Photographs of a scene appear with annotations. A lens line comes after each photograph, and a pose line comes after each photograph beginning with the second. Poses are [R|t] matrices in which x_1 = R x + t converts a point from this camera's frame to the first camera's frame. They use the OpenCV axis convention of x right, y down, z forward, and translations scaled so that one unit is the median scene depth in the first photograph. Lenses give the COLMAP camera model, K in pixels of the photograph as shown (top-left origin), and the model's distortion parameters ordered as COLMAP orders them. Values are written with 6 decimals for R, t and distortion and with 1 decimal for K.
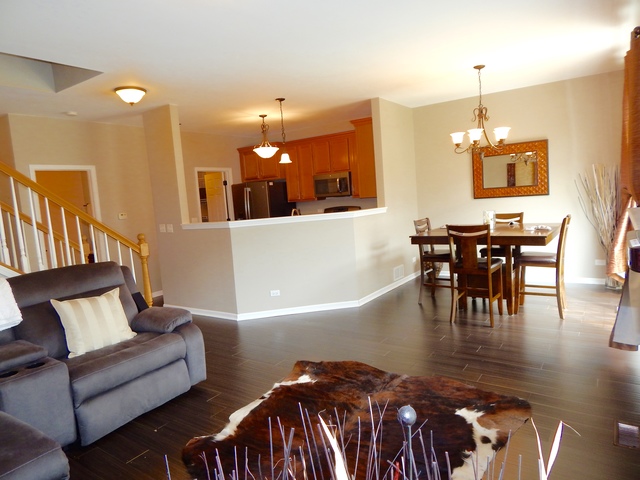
lens RADIAL K [[420.0, 0, 324.3], [0, 420.0, 239.6], [0, 0, 1]] dist [0.005708, -0.012445]
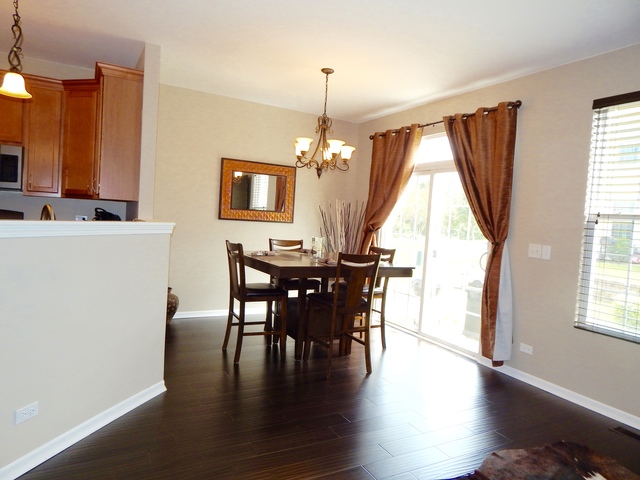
lens RADIAL K [[420.0, 0, 323.0], [0, 420.0, 237.2], [0, 0, 1]] dist [0.005708, -0.012445]
pose [[0.441019, 0.058814, 0.895569, -0.286538], [0.000019, 0.997850, -0.065540, -0.008273], [-0.897498, 0.028921, 0.440069, 0.465774]]
